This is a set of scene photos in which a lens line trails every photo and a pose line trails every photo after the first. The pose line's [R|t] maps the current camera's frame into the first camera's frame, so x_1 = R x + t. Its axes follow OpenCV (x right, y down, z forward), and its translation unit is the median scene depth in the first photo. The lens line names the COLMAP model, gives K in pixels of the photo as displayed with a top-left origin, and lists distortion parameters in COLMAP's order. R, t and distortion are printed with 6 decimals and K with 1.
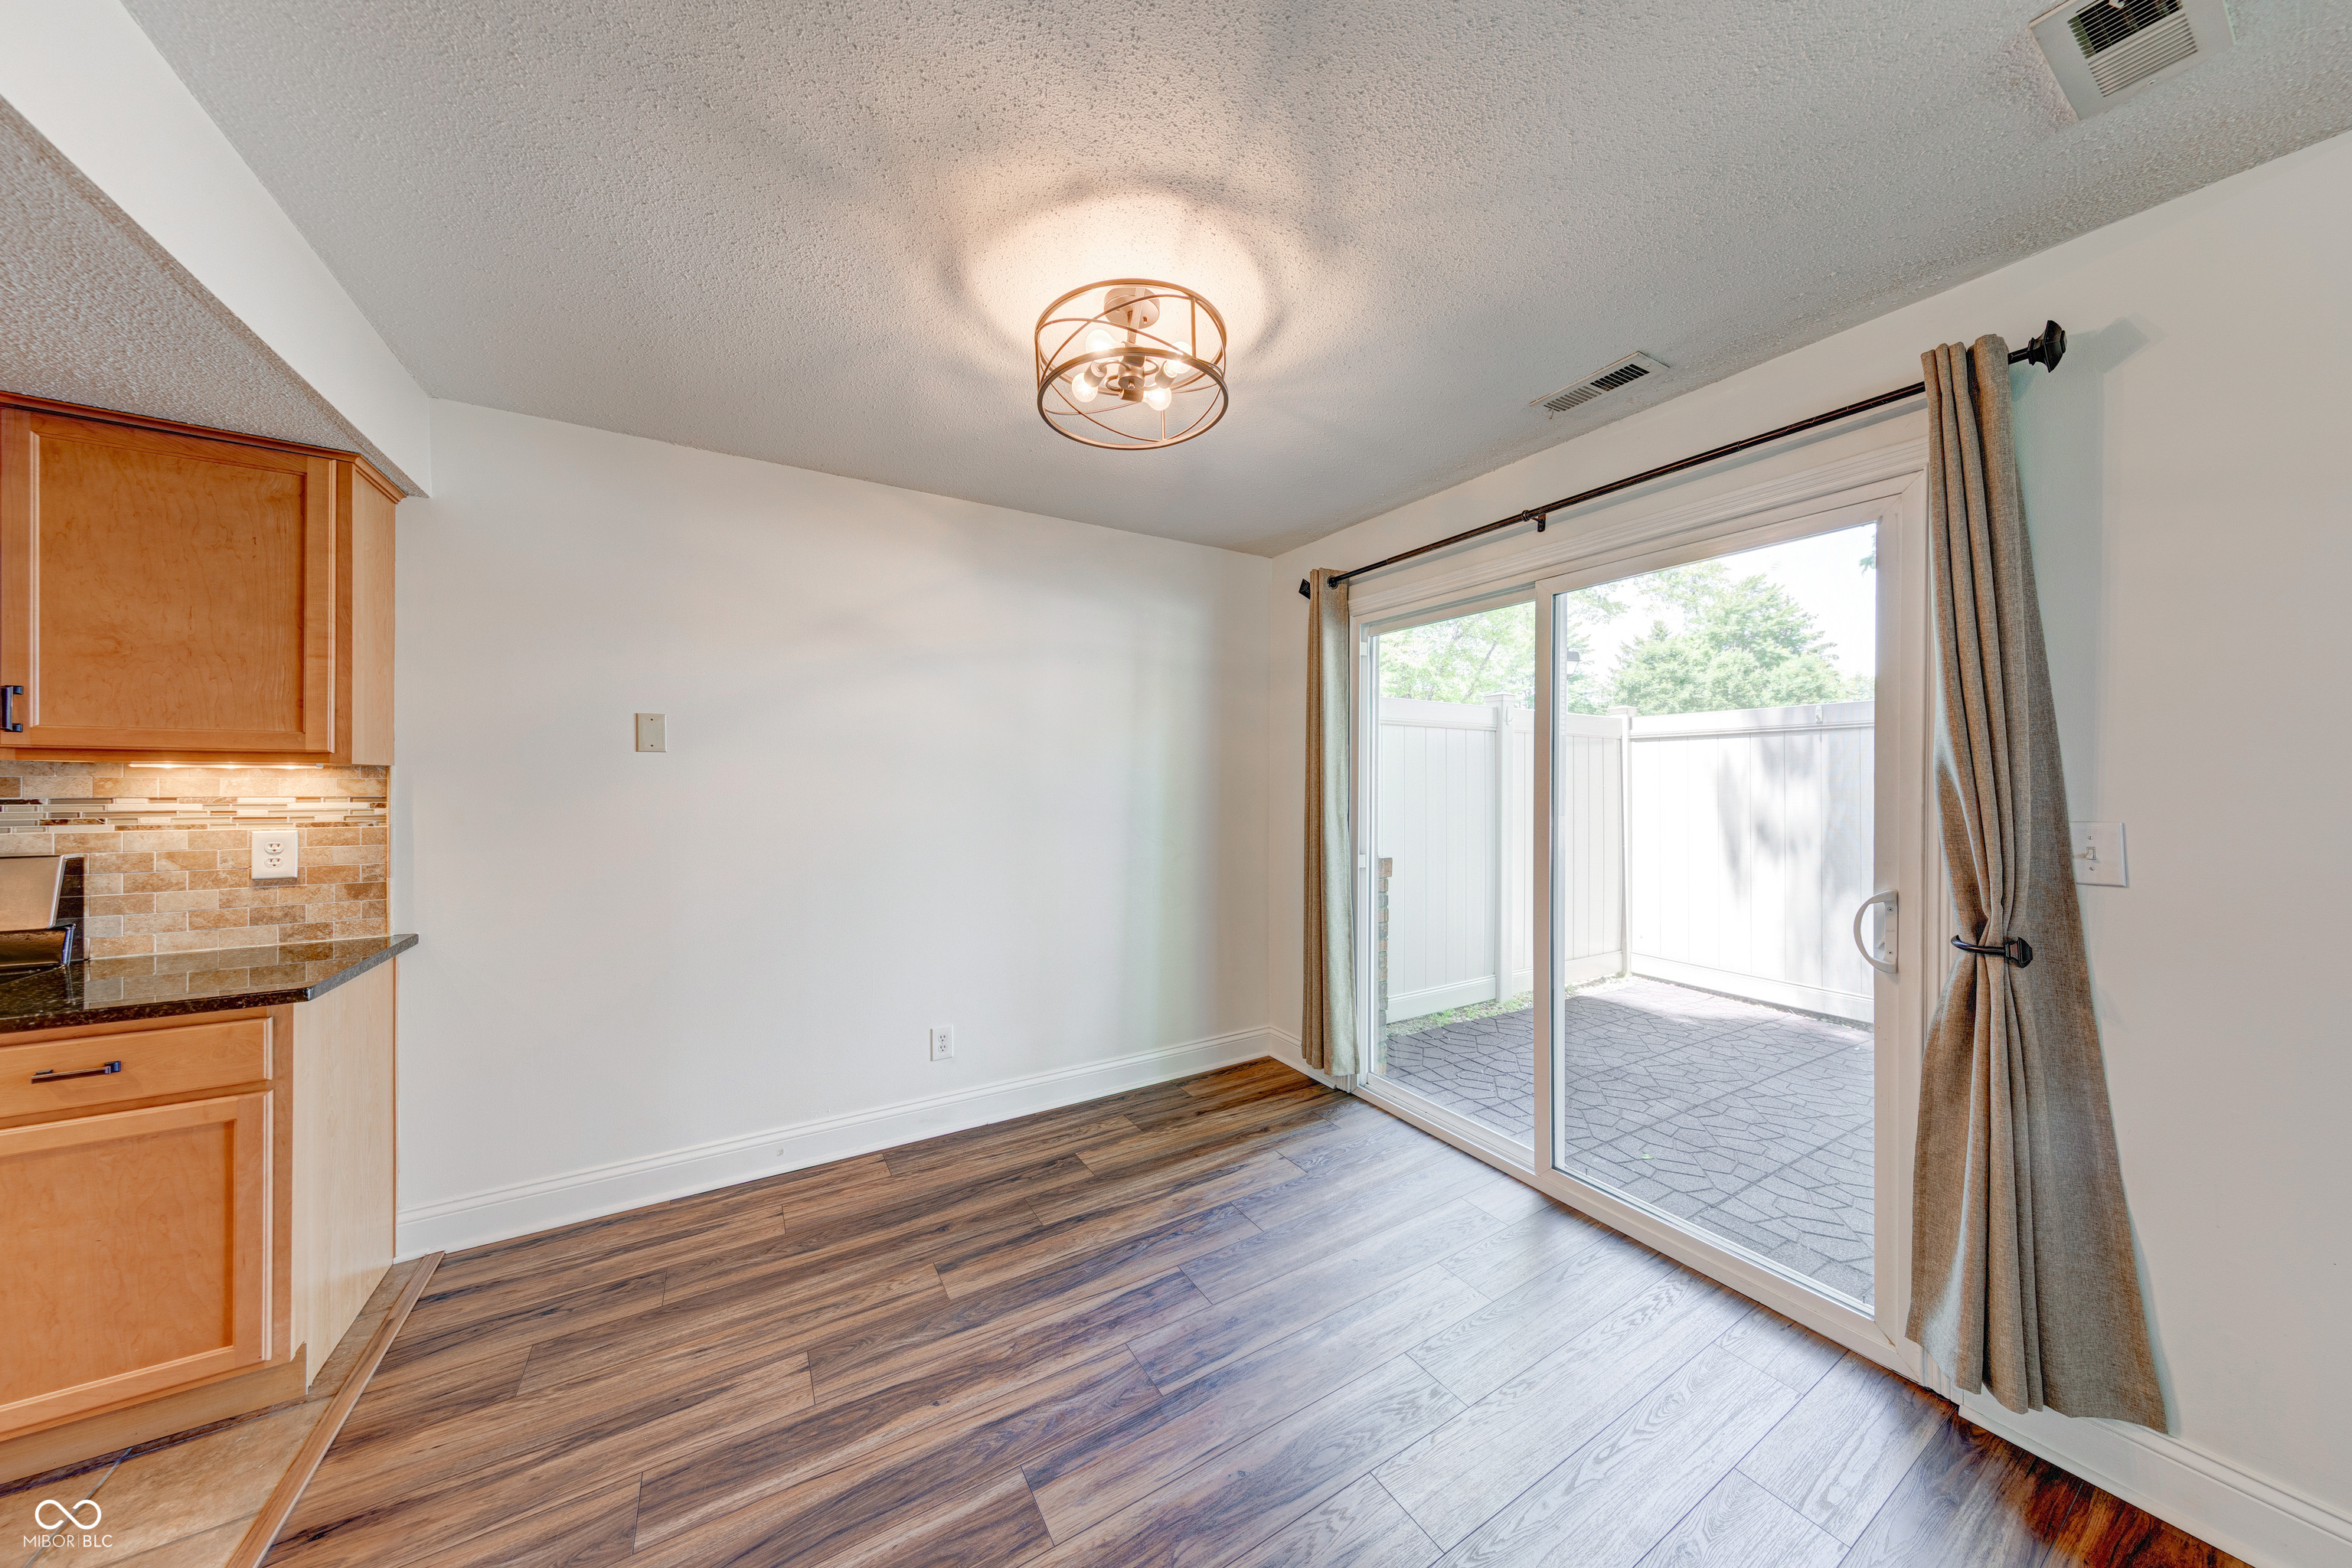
lens RADIAL K [[756.8, 0, 1211.5], [0, 756.8, 781.8], [0, 0, 1]] dist [0.003833, -0.000087]
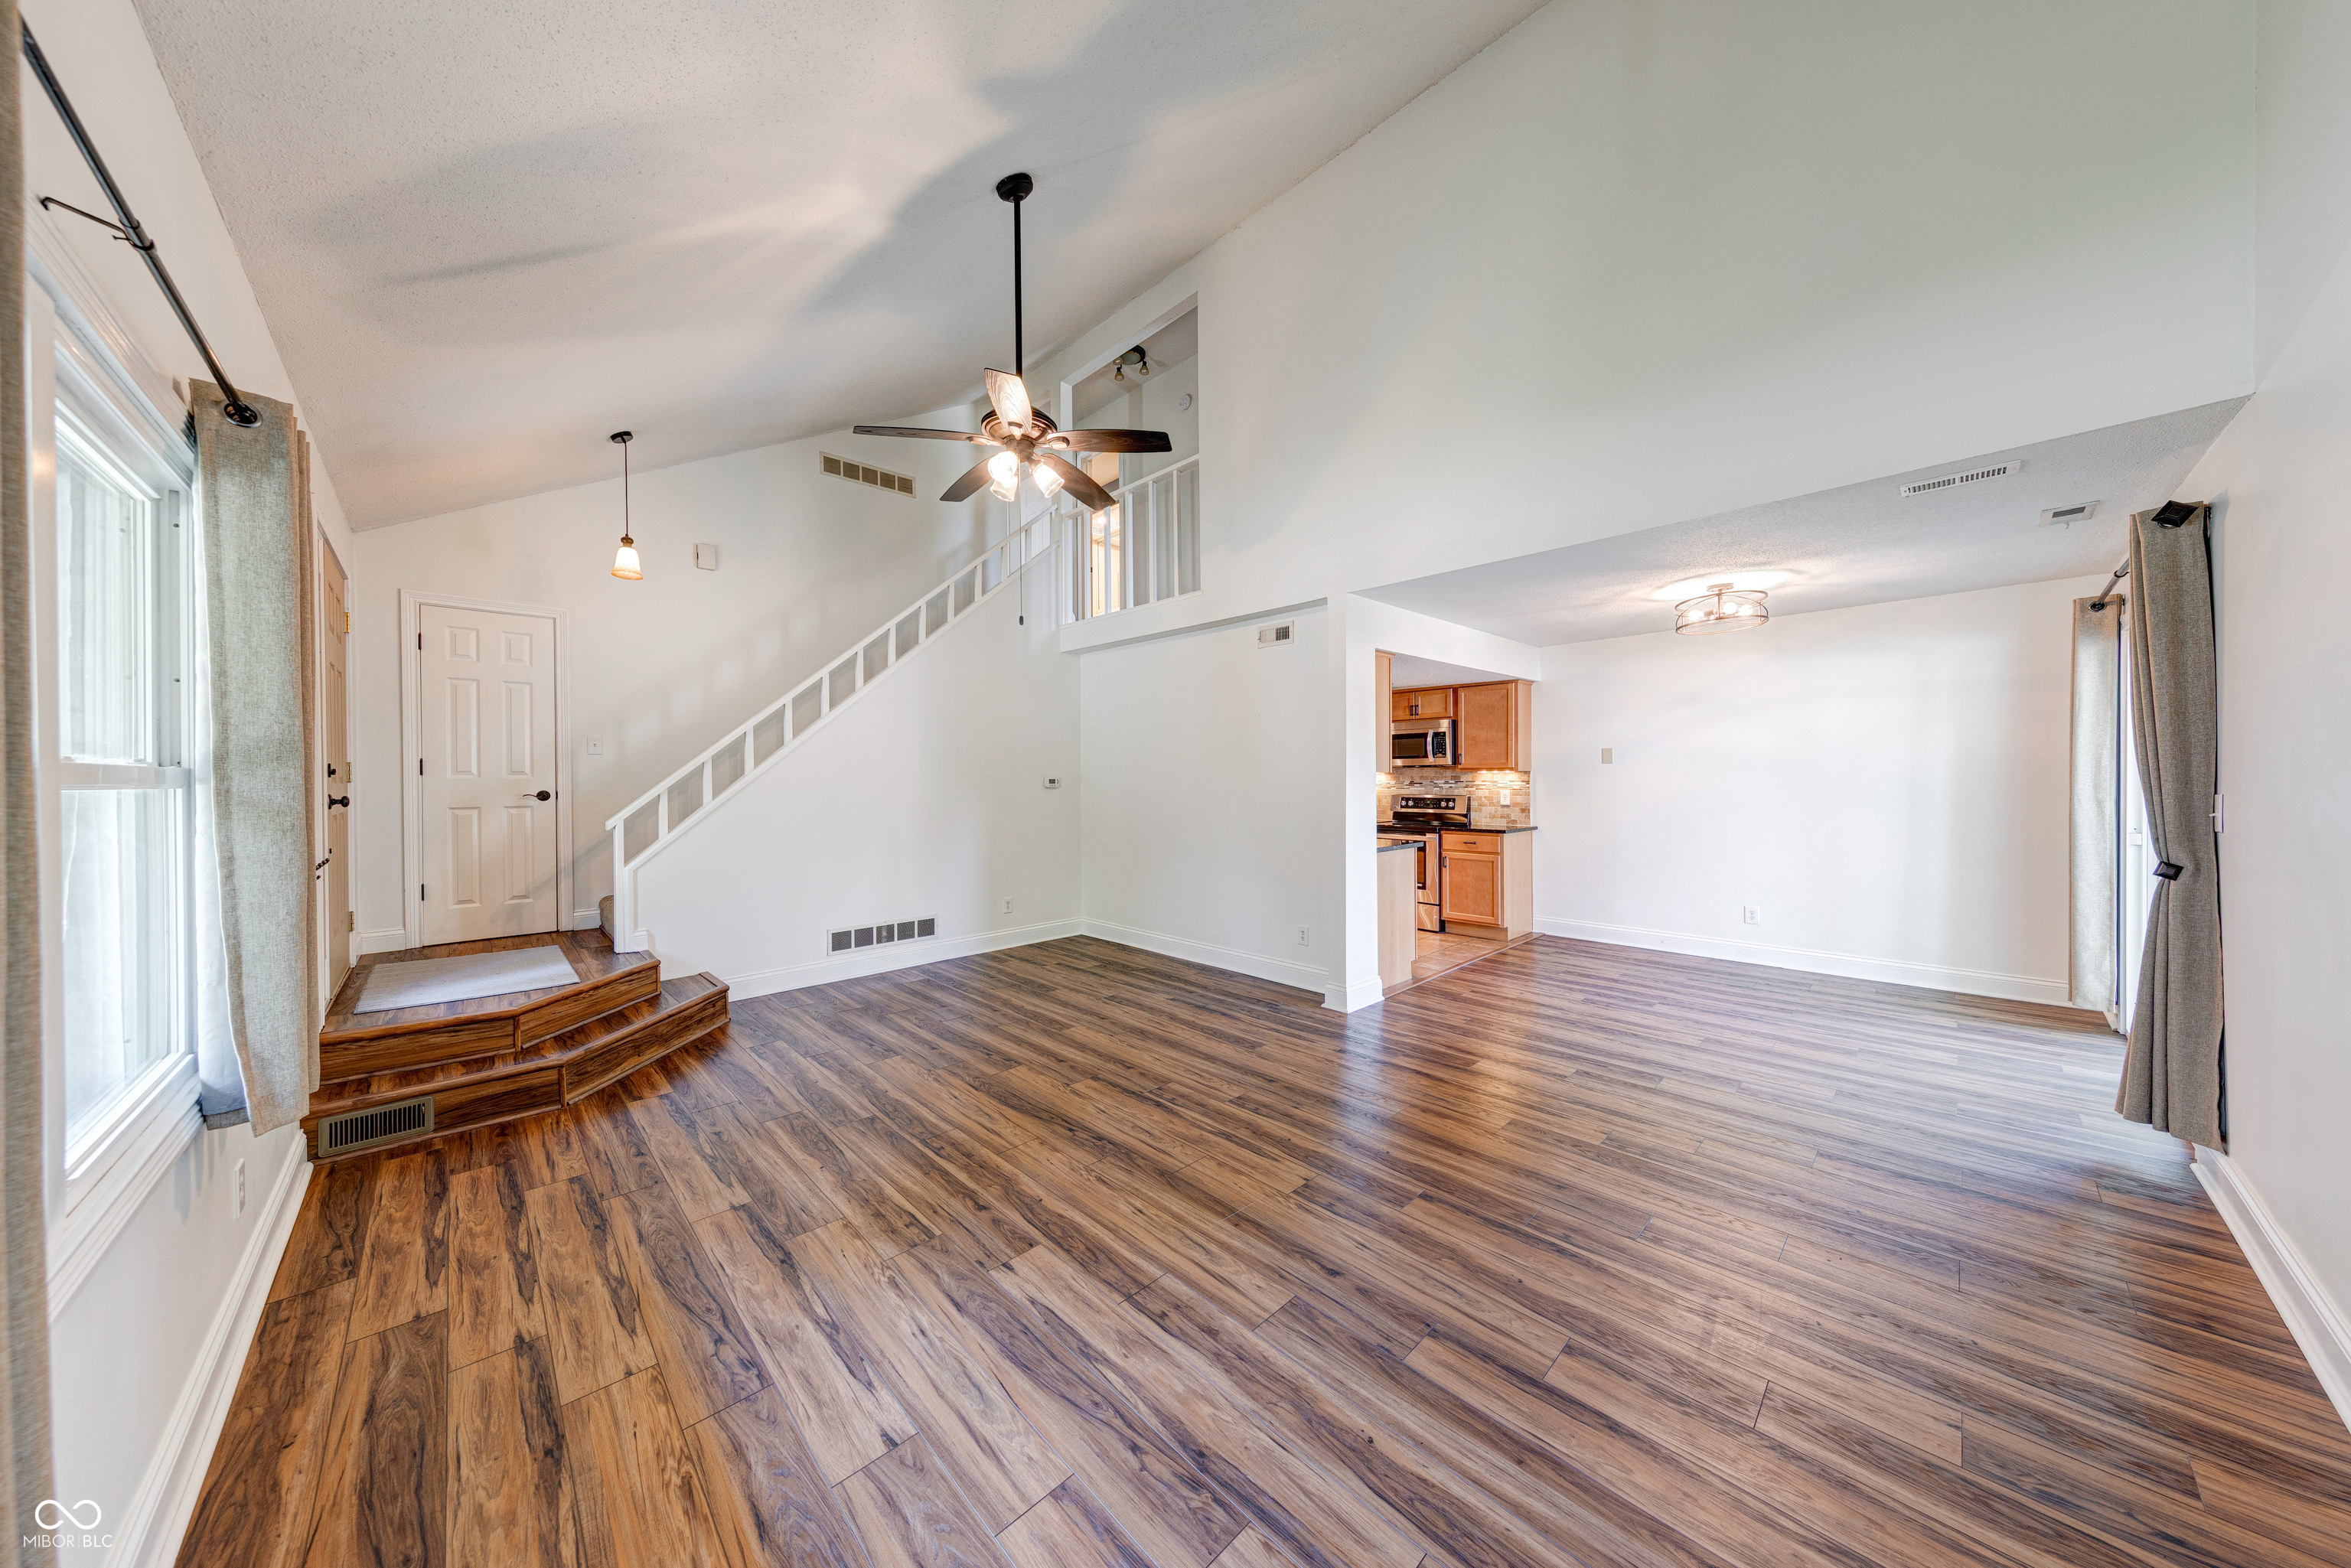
lens RADIAL K [[748.7, 0, 1153.2], [0, 748.7, 782.0], [0, 0, 1]] dist [0.005796, -0.000134]
pose [[0.195659, 0.001735, -0.980671, 1.808310], [0.006342, 0.999975, 0.003034, 0.005754], [0.980652, -0.006813, 0.195643, -1.236206]]
